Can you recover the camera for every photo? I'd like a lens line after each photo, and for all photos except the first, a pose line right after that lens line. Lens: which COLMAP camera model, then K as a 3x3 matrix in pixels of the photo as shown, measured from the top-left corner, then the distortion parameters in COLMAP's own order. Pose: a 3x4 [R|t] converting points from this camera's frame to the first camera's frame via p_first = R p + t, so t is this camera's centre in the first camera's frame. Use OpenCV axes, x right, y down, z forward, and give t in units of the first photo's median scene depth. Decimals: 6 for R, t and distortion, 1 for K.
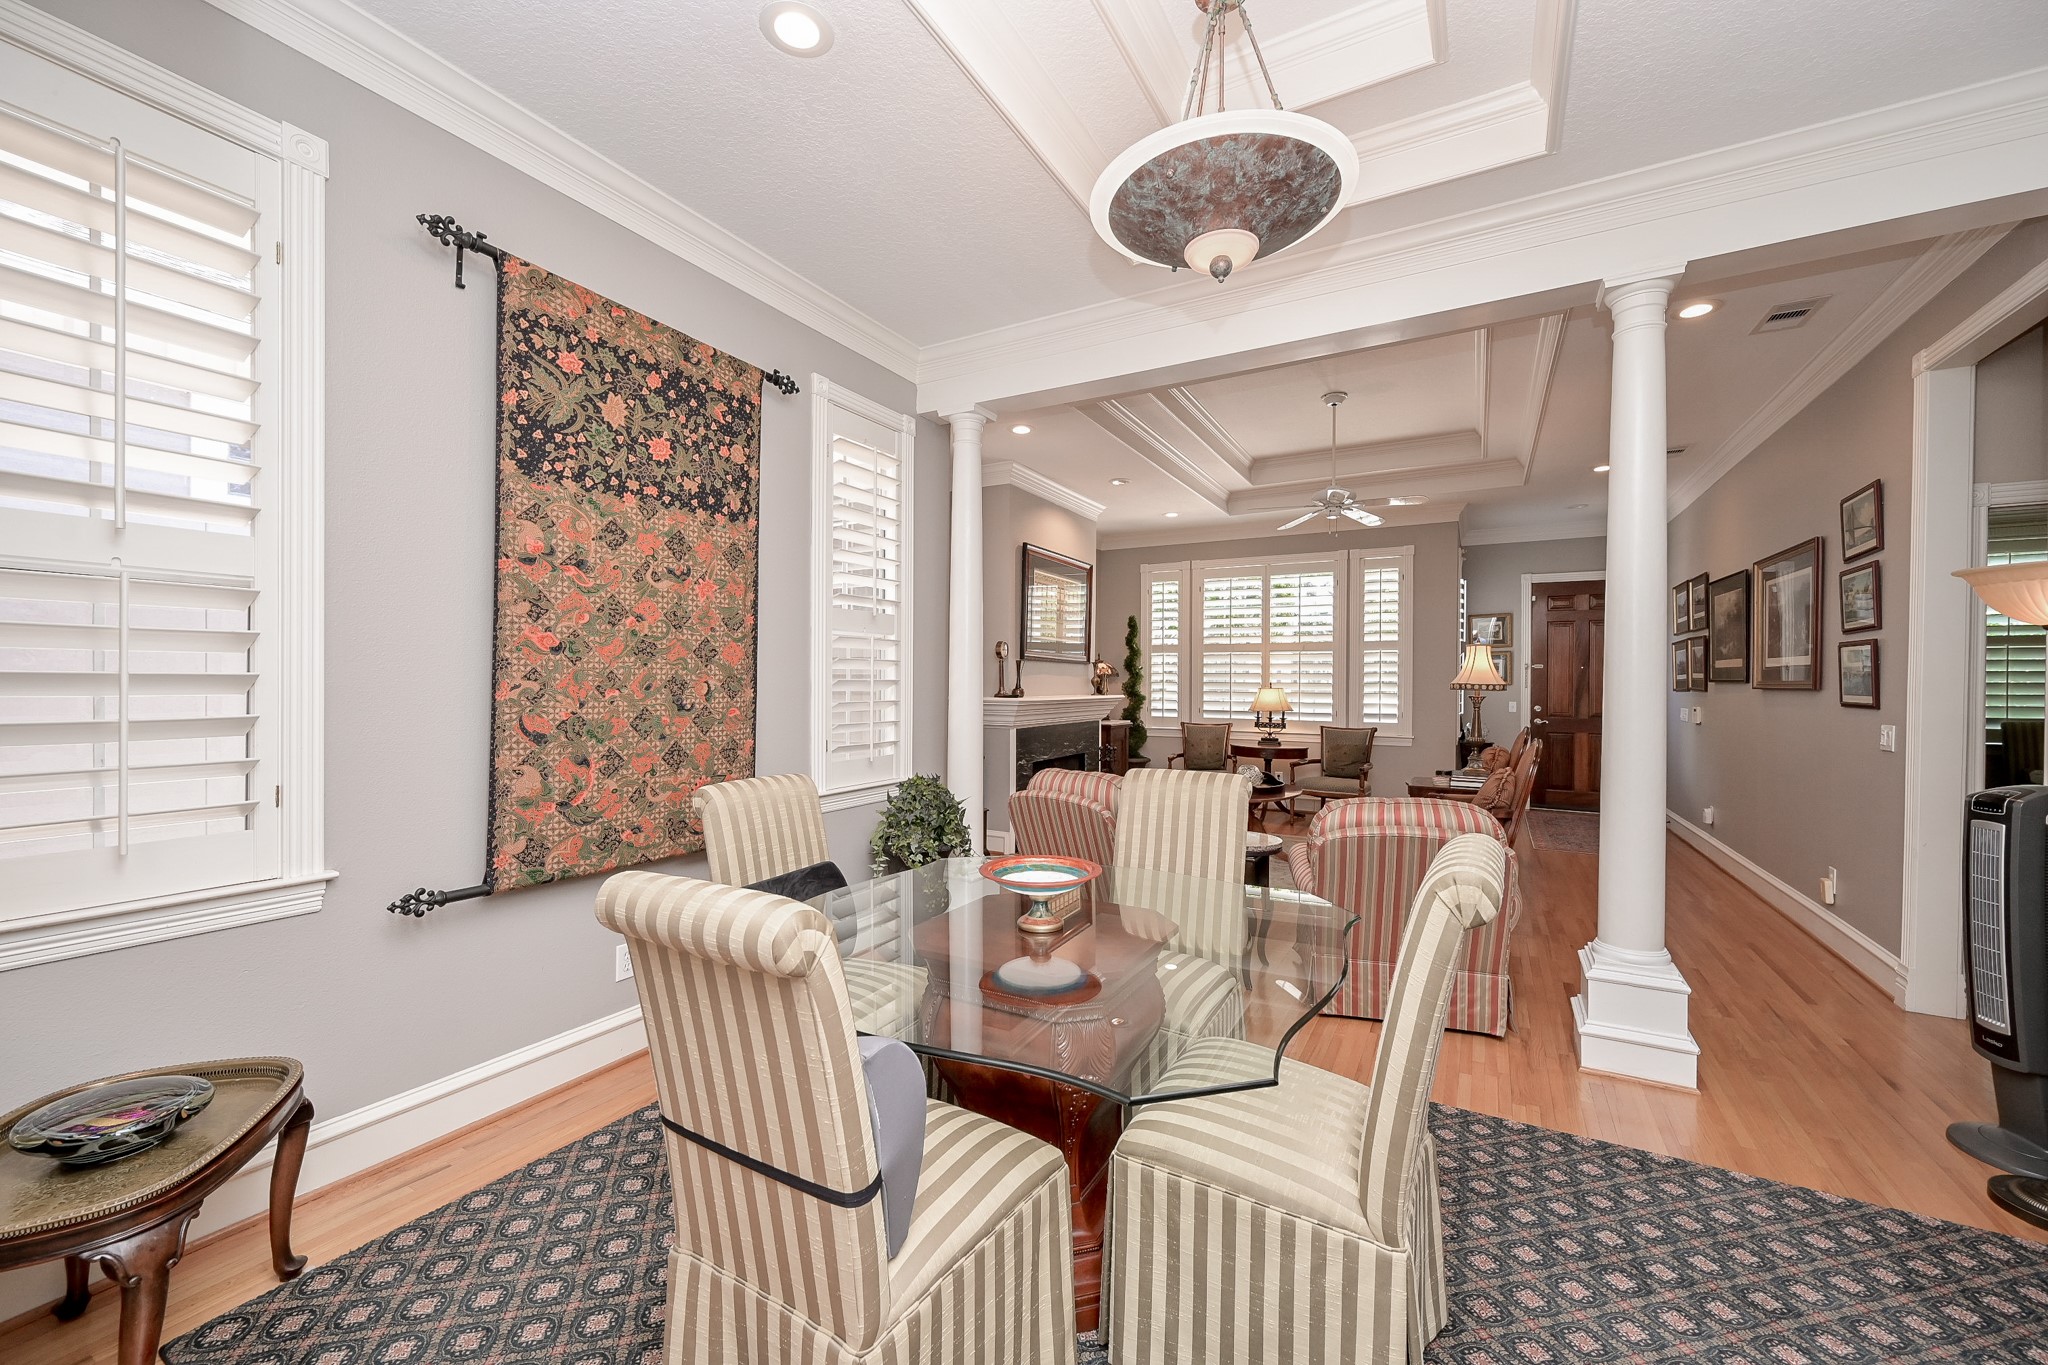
lens RADIAL K [[803.4, 0, 1019.1], [0, 803.4, 689.5], [0, 0, 1]] dist [-0.002311, 0.000775]
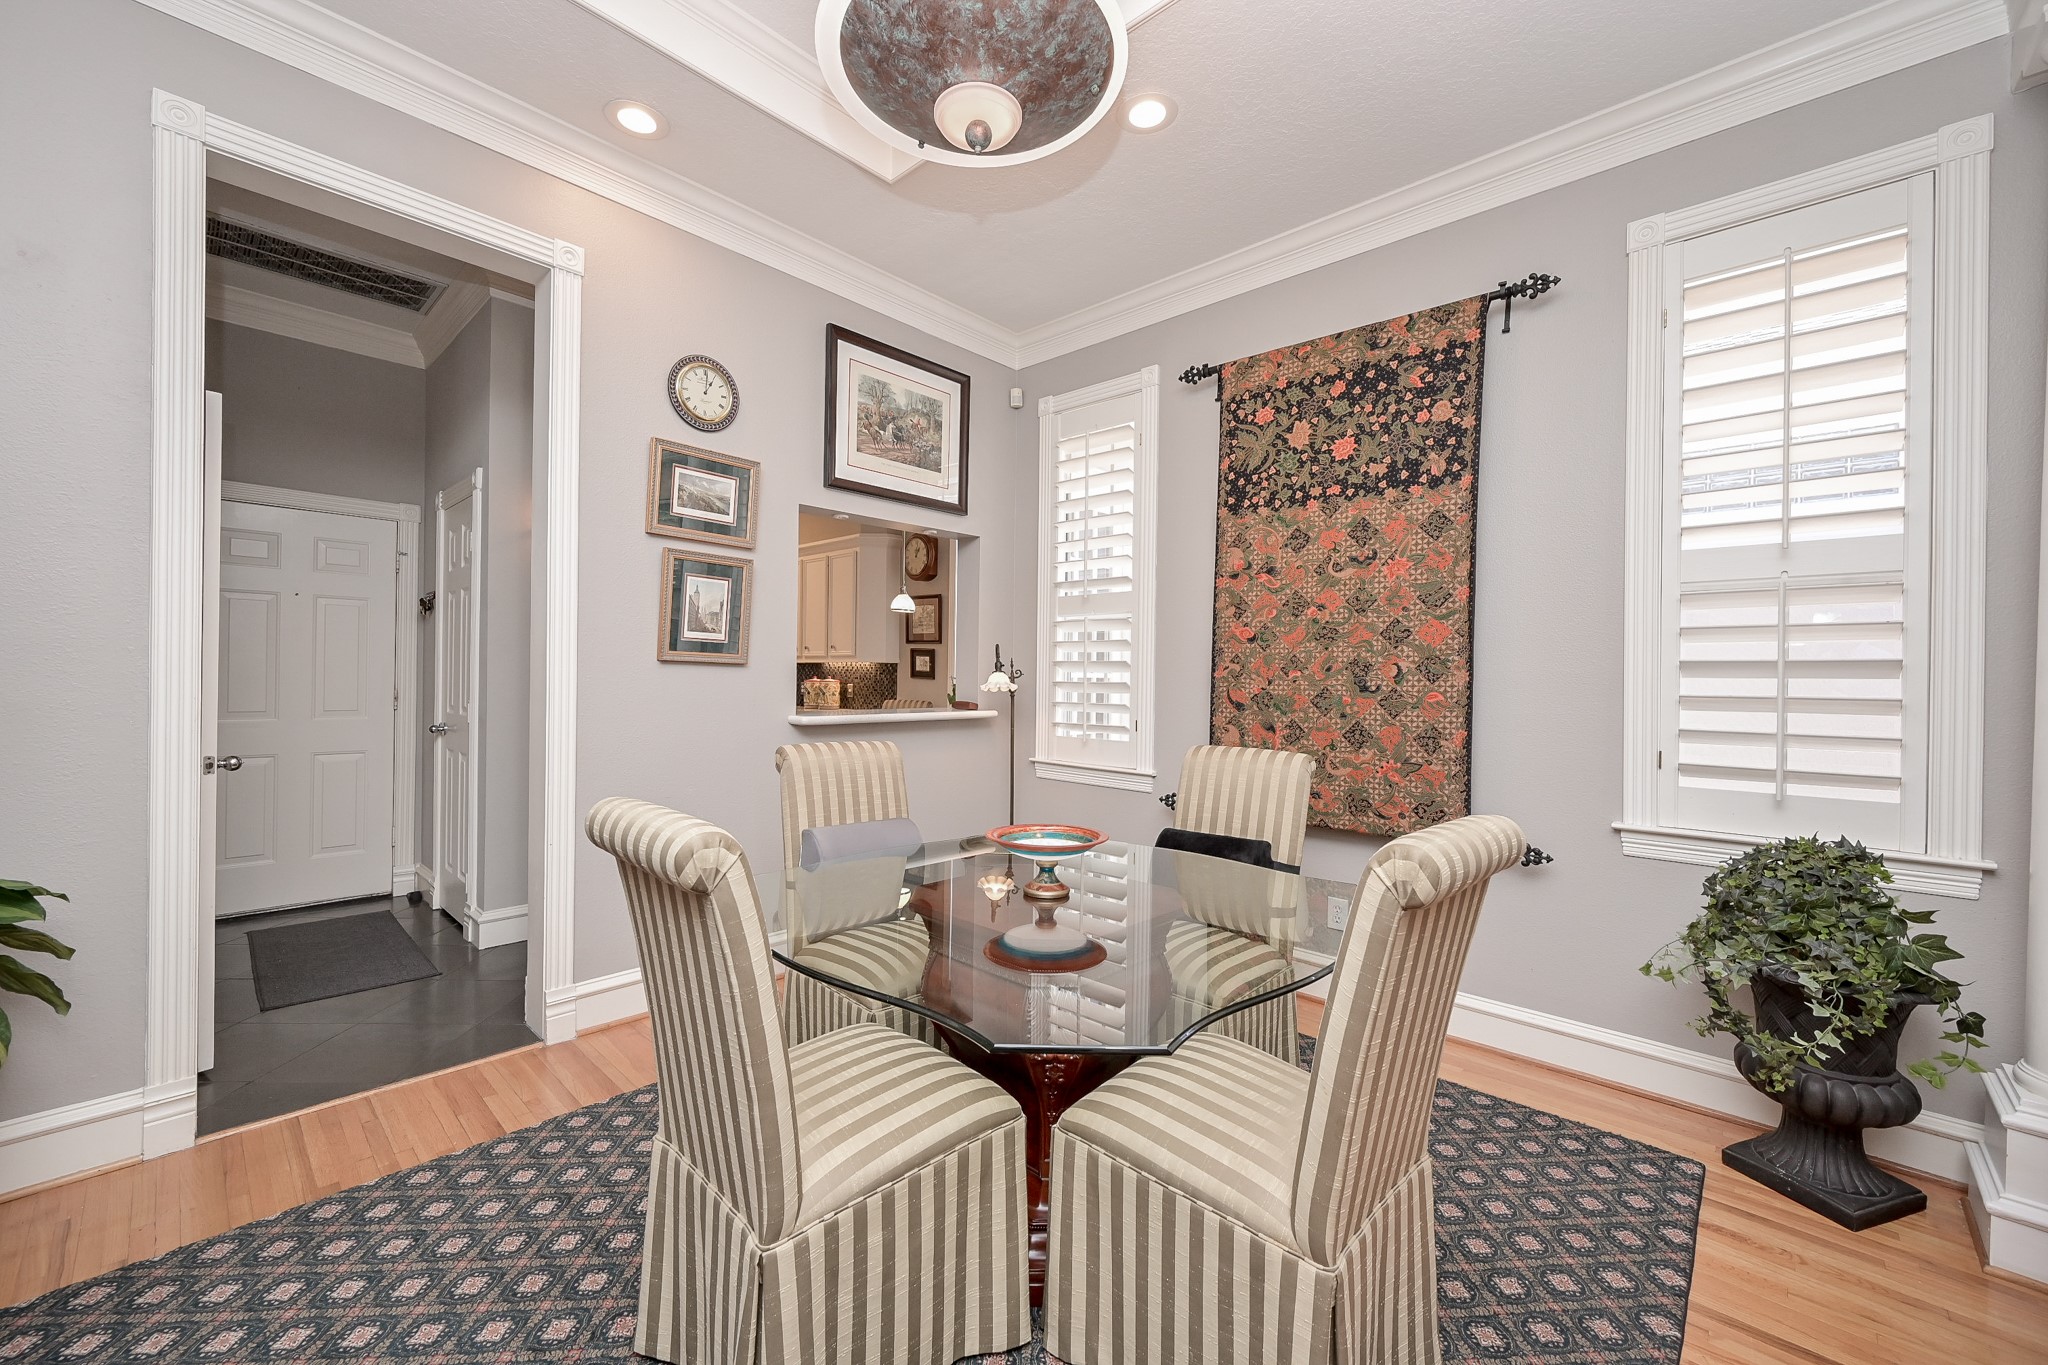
lens RADIAL K [[803.4, 0, 1034.4], [0, 803.4, 672.8], [0, 0, 1]] dist [-0.002311, 0.000775]
pose [[-0.222339, -0.004935, -0.974957, 0.703683], [-0.017495, 0.999846, -0.001072, 0.010716], [0.974812, 0.016818, -0.222391, 0.851235]]
